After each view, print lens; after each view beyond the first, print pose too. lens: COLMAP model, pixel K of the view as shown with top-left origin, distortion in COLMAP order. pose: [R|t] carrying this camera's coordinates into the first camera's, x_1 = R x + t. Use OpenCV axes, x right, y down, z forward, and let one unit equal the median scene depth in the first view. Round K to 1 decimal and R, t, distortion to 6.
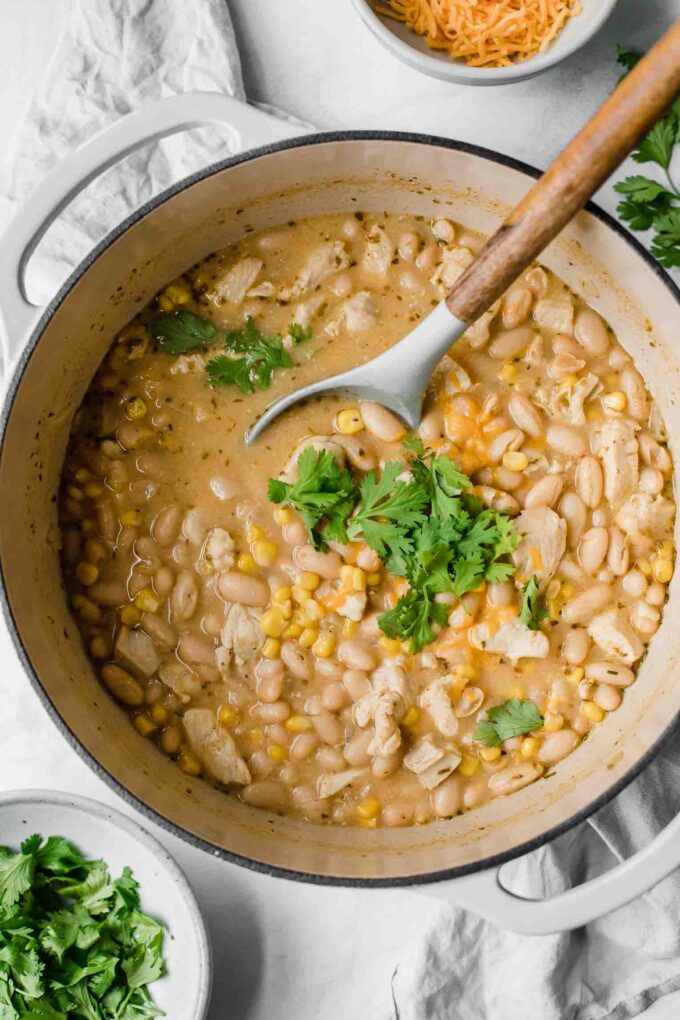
lens RADIAL K [[1416.9, 0, 340.0], [0, 1416.9, 510.0], [0, 0, 1]] dist [-0.174611, -0.001584]
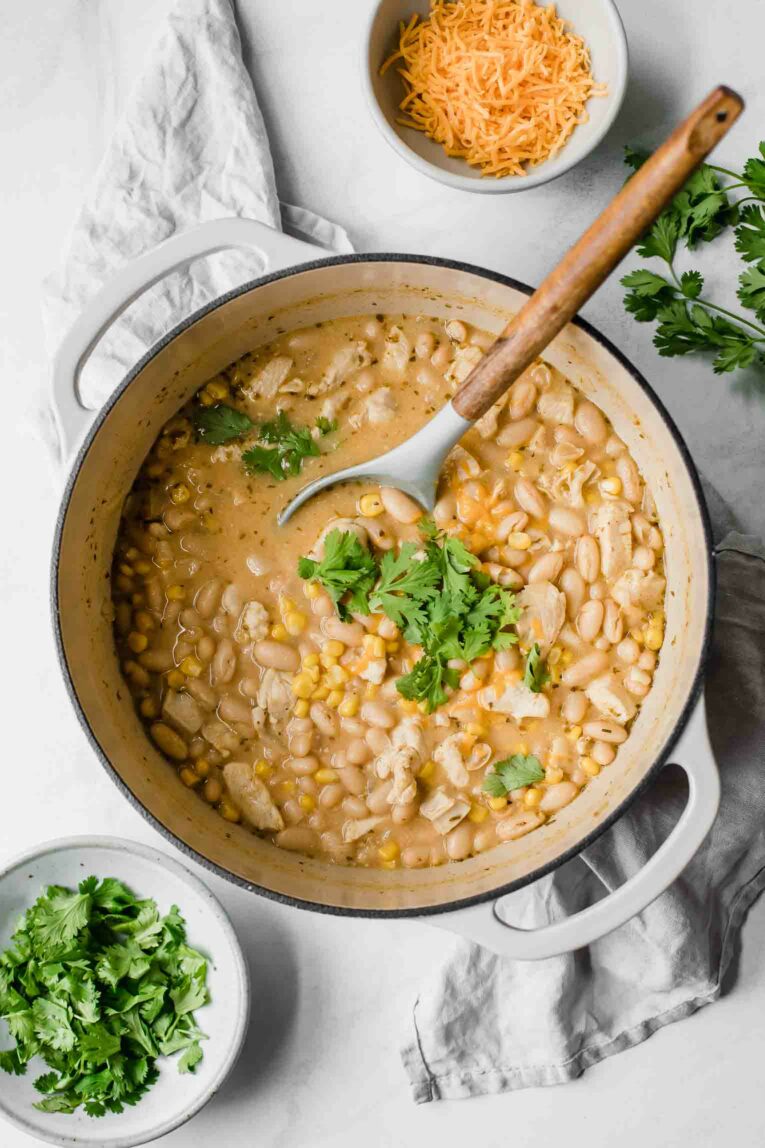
lens RADIAL K [[1594.7, 0, 382.5], [0, 1594.7, 574.0], [0, 0, 1]] dist [-0.174611, -0.001584]
pose [[0.999620, -0.003056, -0.027406, 0.050186], [0.003648, 0.999761, 0.021554, -0.035668], [0.027334, -0.021646, 0.999392, -0.255202]]
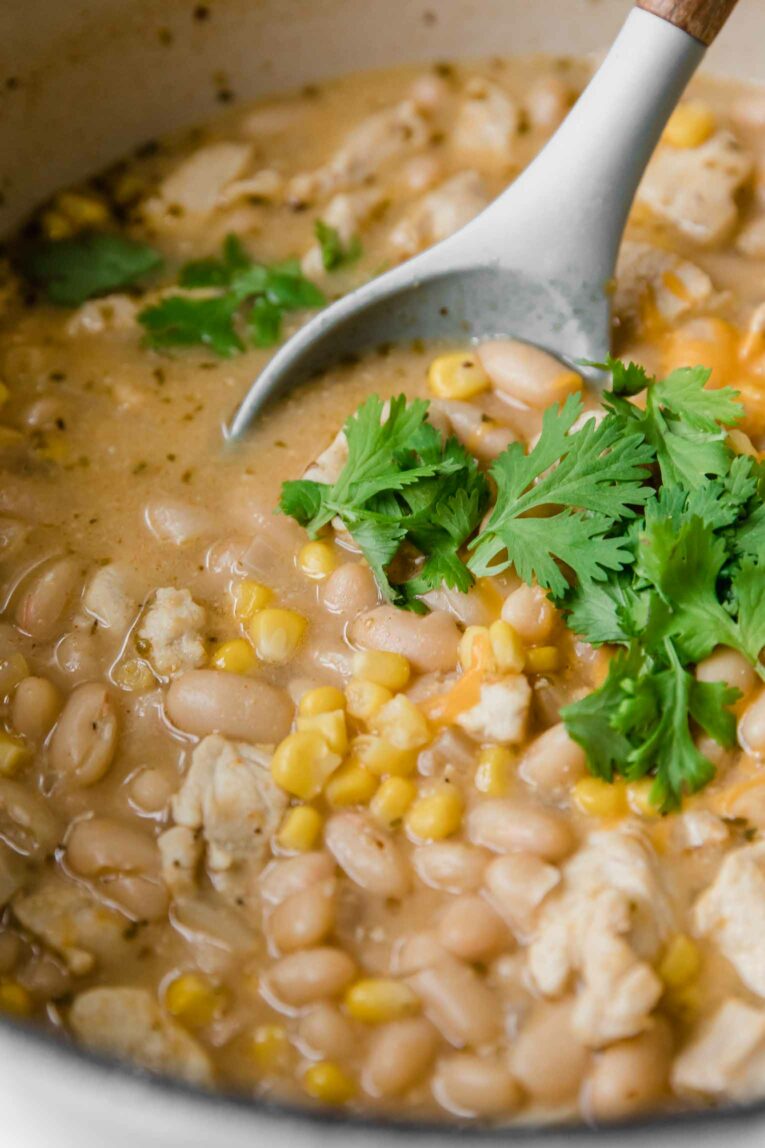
lens RADIAL K [[2115.4, 0, 382.5], [0, 2115.4, 574.0], [0, 0, 1]] dist [-0.005022, 0.011254]
pose [[0.997523, -0.070300, -0.002496, -0.019363], [0.058135, 0.843852, -0.533417, 0.353420], [0.039606, 0.531951, 0.845849, 0.464199]]
